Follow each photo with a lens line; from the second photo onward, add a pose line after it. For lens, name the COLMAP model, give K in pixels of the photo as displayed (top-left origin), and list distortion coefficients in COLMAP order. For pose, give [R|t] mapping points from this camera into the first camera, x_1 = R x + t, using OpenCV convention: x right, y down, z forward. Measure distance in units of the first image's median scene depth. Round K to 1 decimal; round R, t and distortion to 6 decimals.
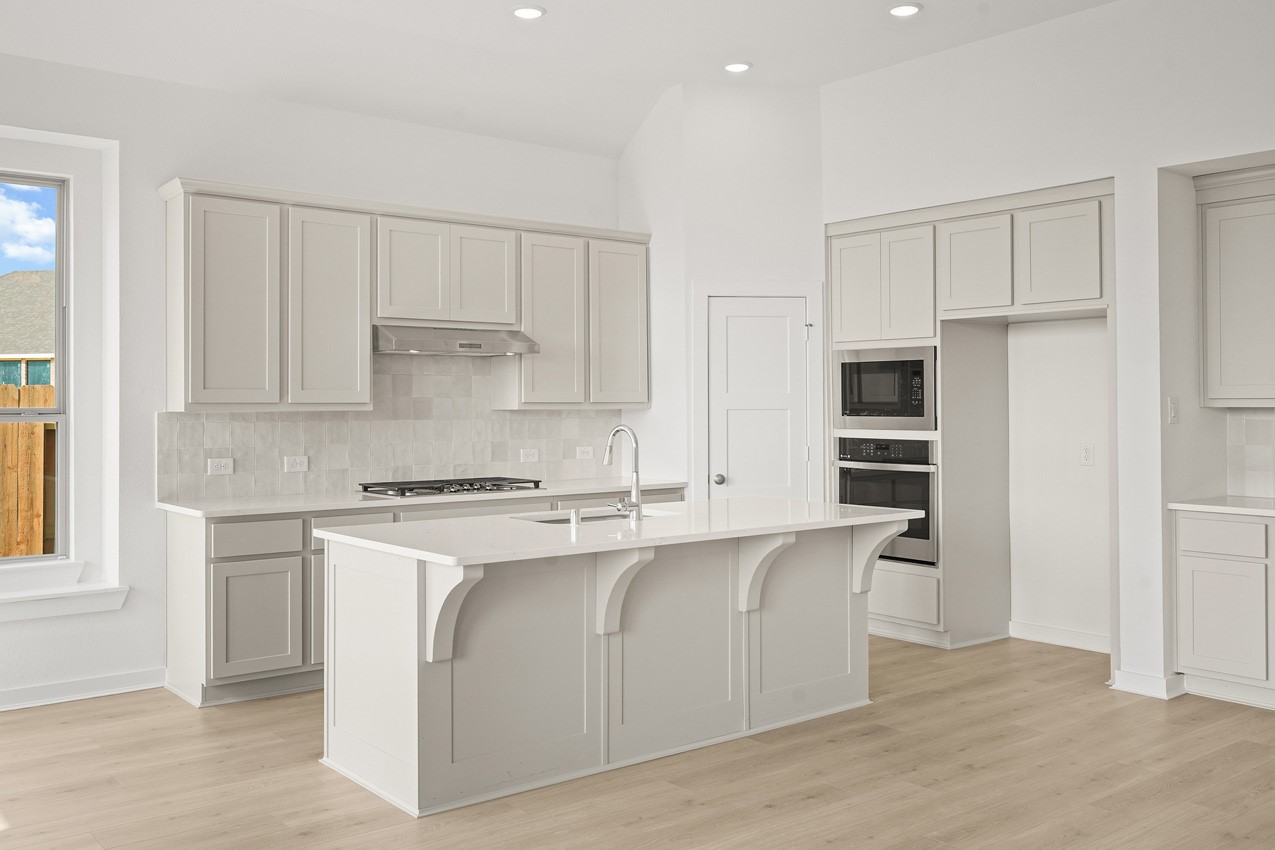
lens RADIAL K [[1146.0, 0, 639.0], [0, 1146.0, 395.0], [0, 0, 1]] dist [0.003959, -0.002617]
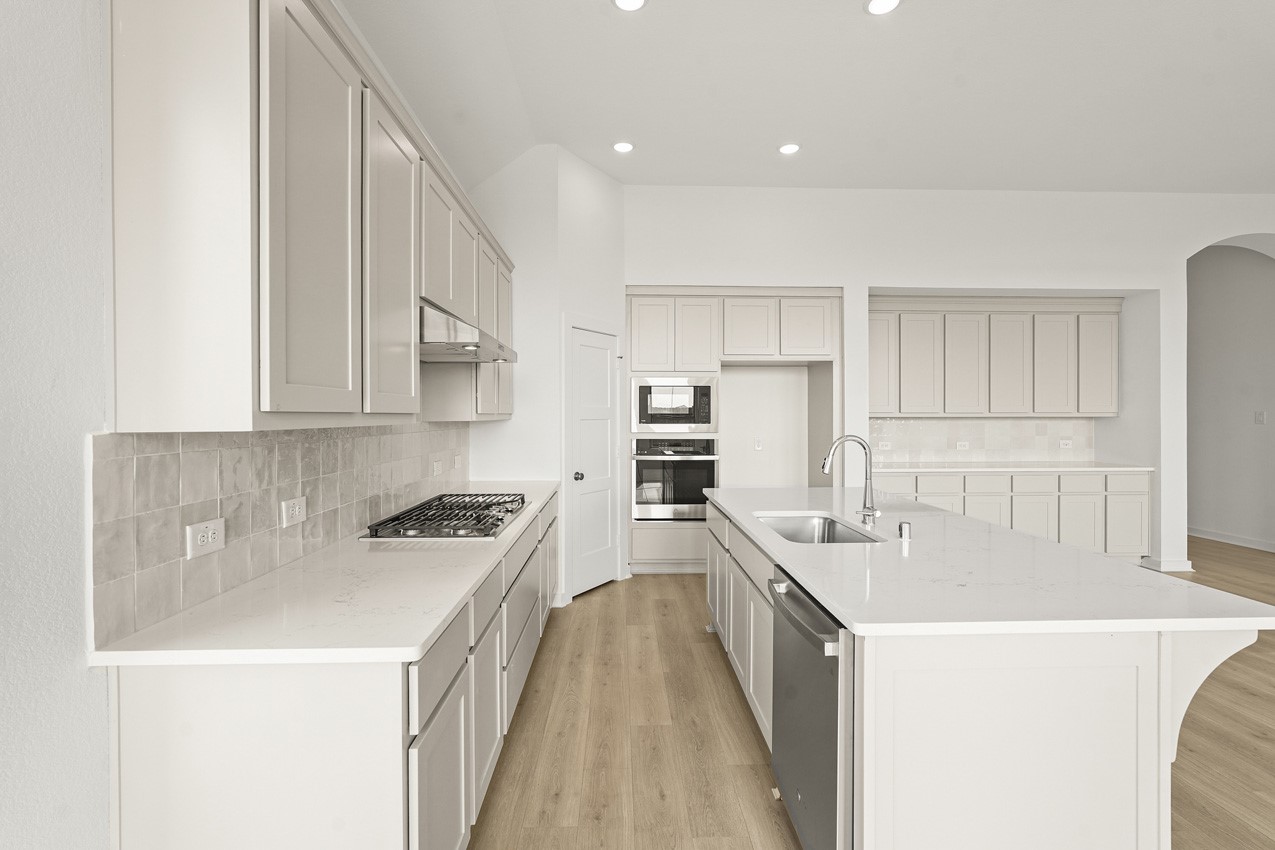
lens RADIAL K [[558.4, 0, 637.0], [0, 558.4, 418.7], [0, 0, 1]] dist [-0.011976, 0.003902]
pose [[0.602358, -0.004410, 0.798214, -0.432965], [-0.007931, 0.999902, 0.011510, 0.005167], [-0.798187, -0.013264, 0.602264, 0.680751]]
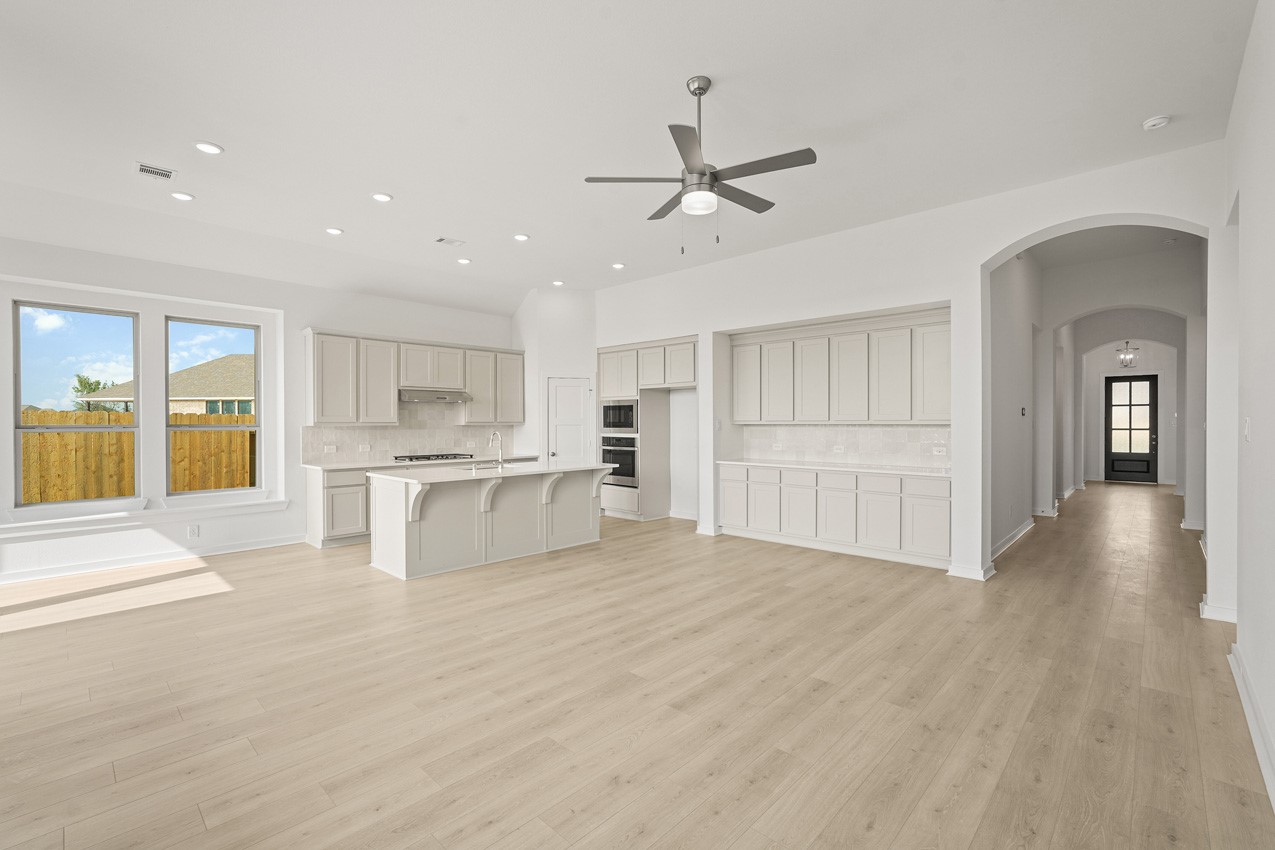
lens RADIAL K [[558.4, 0, 635.3], [0, 558.4, 425.9], [0, 0, 1]] dist [-0.011976, 0.003902]
pose [[0.991386, 0.000105, 0.130970, 0.102895], [-0.001883, 0.999908, 0.013454, -0.001821], [-0.130957, -0.013584, 0.991295, -0.207846]]
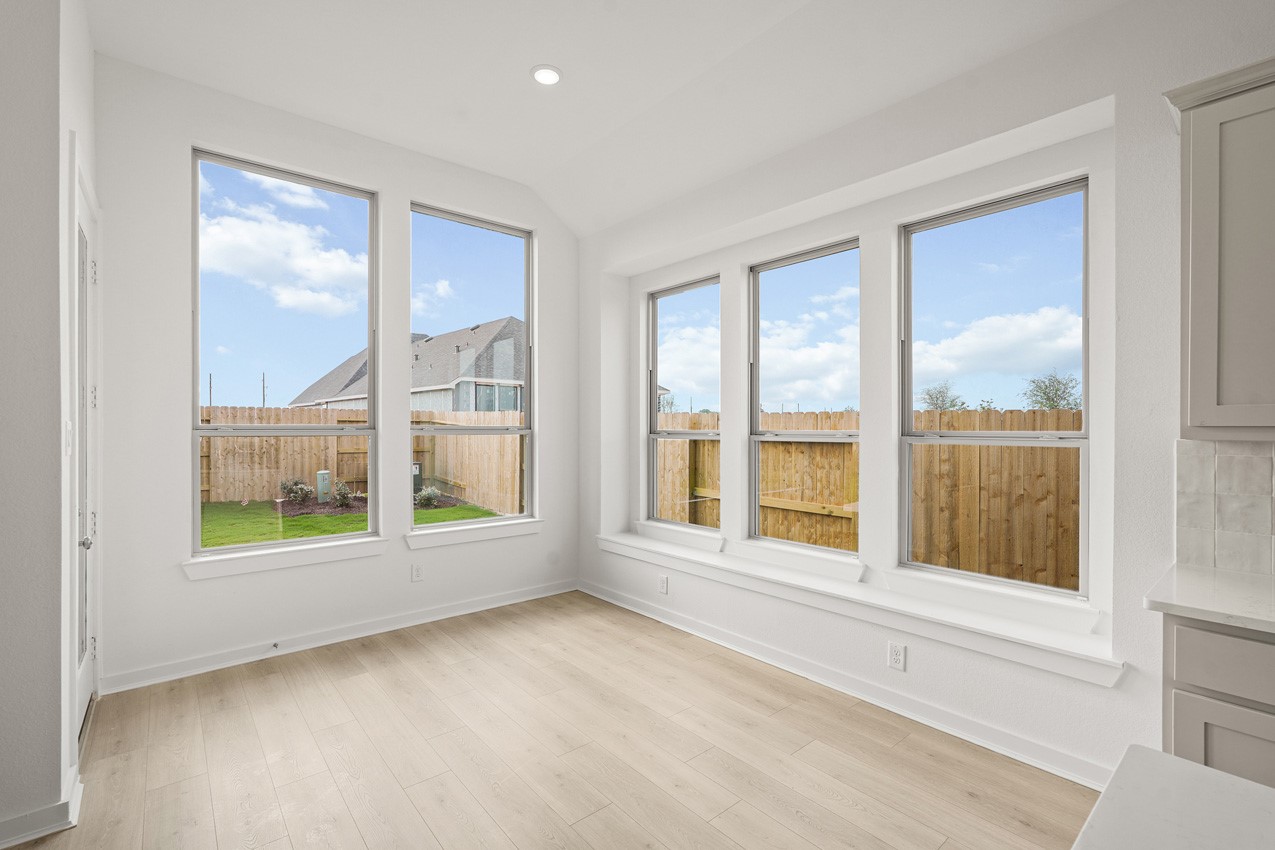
lens RADIAL K [[558.4, 0, 643.4], [0, 558.4, 431.4], [0, 0, 1]] dist [-0.011976, 0.003902]
pose [[0.033579, 0.008938, -0.999396, -0.074714], [0.006722, 0.999935, 0.009169, 0.003883], [0.999413, -0.007025, 0.033517, 0.609681]]
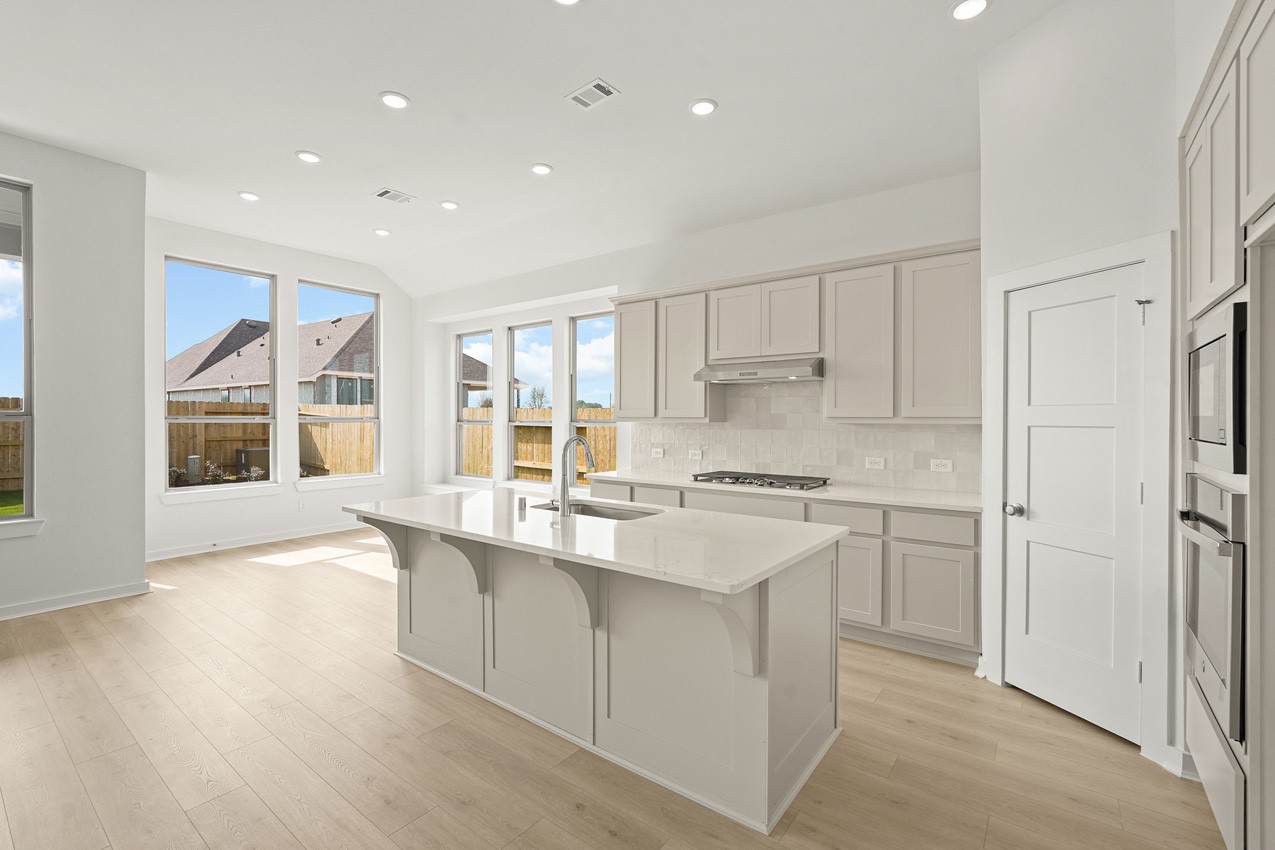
lens RADIAL K [[558.4, 0, 633.9], [0, 558.4, 419.1], [0, 0, 1]] dist [-0.011976, 0.003902]
pose [[0.231819, 0.003342, -0.972753, 0.459299], [0.006161, 0.999969, 0.004904, 0.004936], [0.972739, -0.007130, 0.231791, 0.740631]]
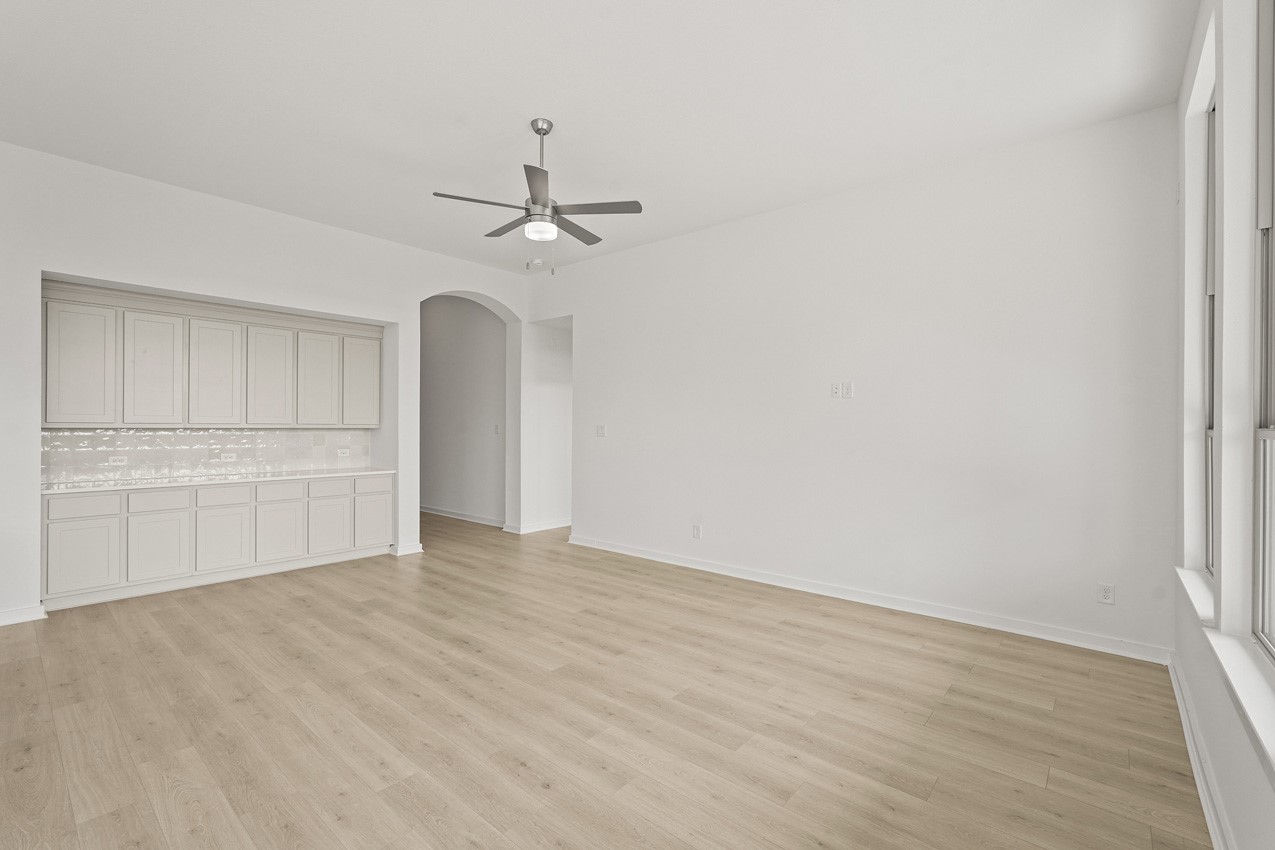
lens RADIAL K [[558.4, 0, 638.0], [0, 558.4, 423.4], [0, 0, 1]] dist [-0.011976, 0.003902]
pose [[-0.183441, 0.006776, 0.983007, -0.371303], [-0.012825, 0.999875, -0.009286, 0.001196], [-0.982947, -0.014311, -0.183331, 0.320010]]
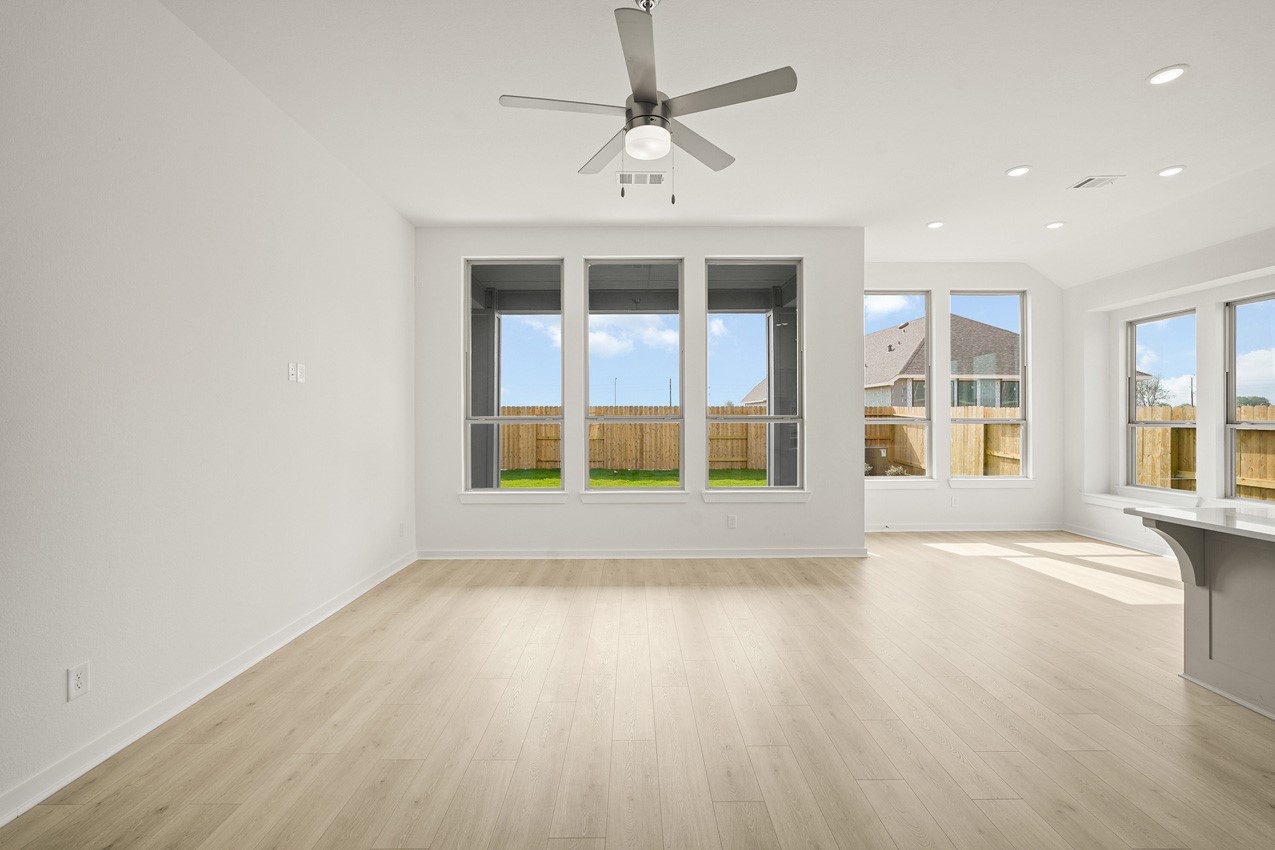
lens RADIAL K [[558.4, 0, 639.1], [0, 558.4, 420.3], [0, 0, 1]] dist [-0.011976, 0.003902]
pose [[-0.620443, 0.003031, -0.784246, 0.568792], [0.009120, 0.999953, -0.003351, 0.003131], [0.784198, -0.009232, -0.620441, 0.568526]]
